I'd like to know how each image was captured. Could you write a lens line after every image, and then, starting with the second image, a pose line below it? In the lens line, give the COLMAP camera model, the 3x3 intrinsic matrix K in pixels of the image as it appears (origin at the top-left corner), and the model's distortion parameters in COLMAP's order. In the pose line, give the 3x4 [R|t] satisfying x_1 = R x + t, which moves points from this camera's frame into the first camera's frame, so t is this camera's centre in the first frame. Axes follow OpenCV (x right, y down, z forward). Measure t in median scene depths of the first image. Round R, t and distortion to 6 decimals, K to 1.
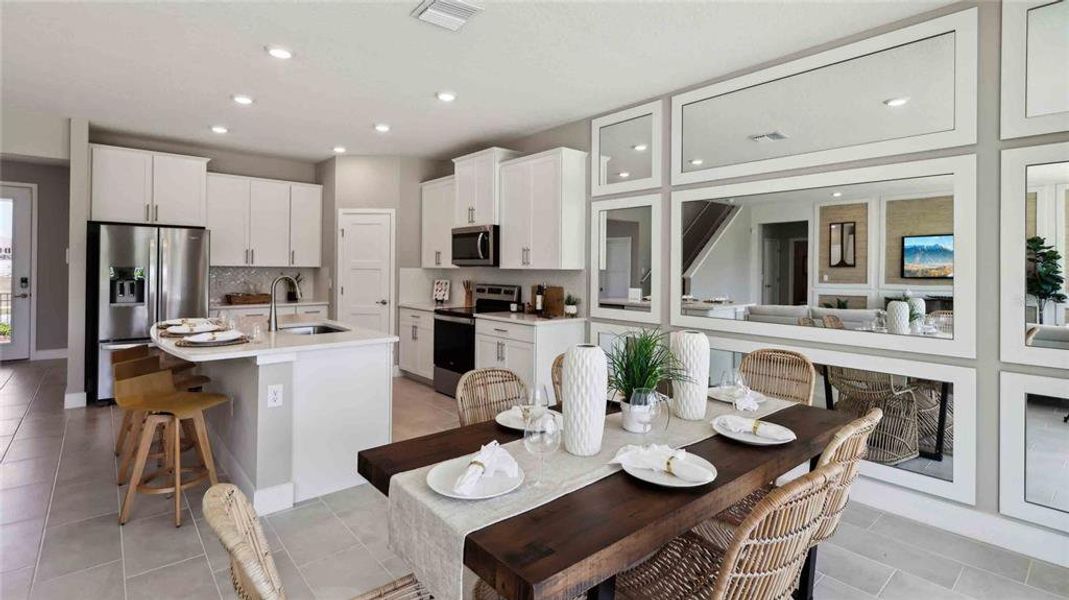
lens RADIAL K [[474.8, 0, 543.8], [0, 474.8, 266.3], [0, 0, 1]] dist [0.001713, -0.001454]
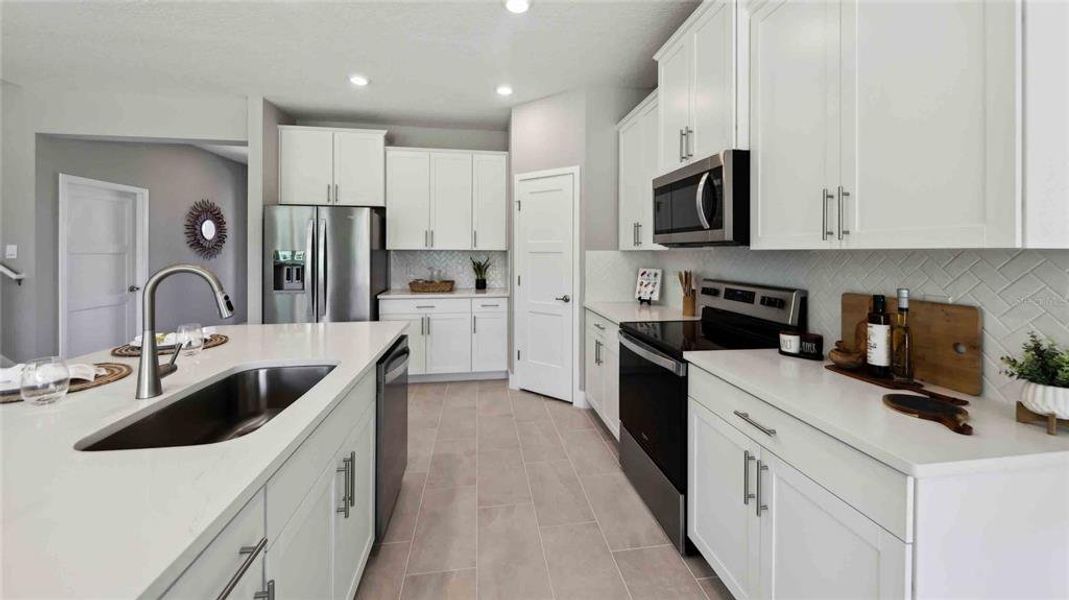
lens RADIAL K [[402.6, 0, 534.4], [0, 402.6, 251.5], [0, 0, 1]] dist [0.002955, -0.000914]
pose [[0.834361, -0.004510, -0.551201, -0.051479], [0.005420, 0.999985, 0.000022, 0.004776], [0.551192, -0.003005, 0.834373, 0.547786]]
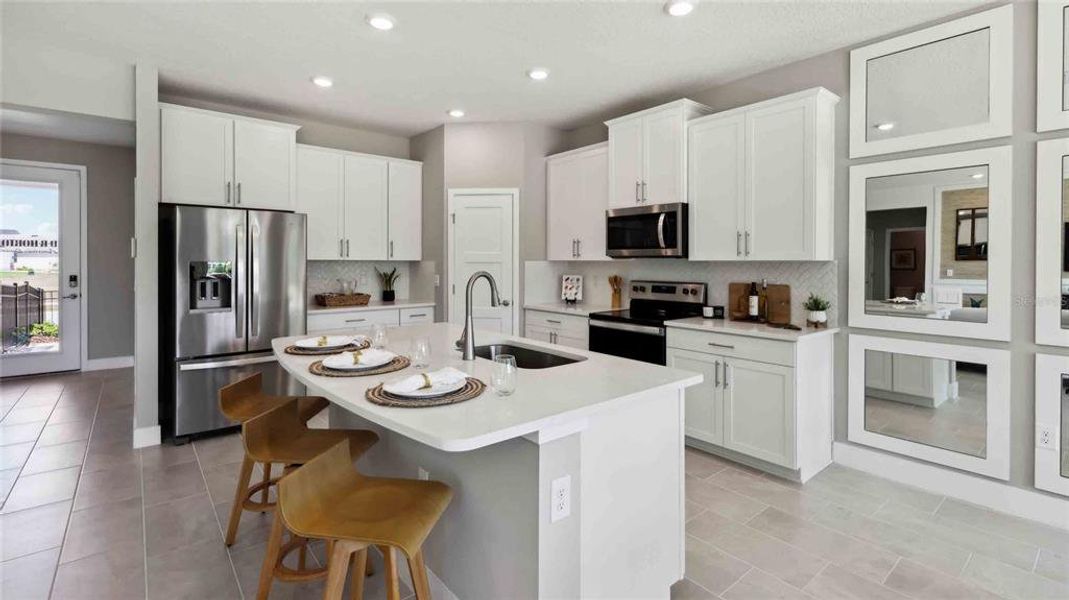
lens RADIAL K [[468.6, 0, 549.0], [0, 468.6, 264.2], [0, 0, 1]] dist [0.008731, -0.002112]
pose [[0.999431, -0.004862, -0.033386, -0.272584], [0.005122, 0.999957, 0.007696, 0.003179], [0.033347, -0.007862, 0.999413, 0.232199]]
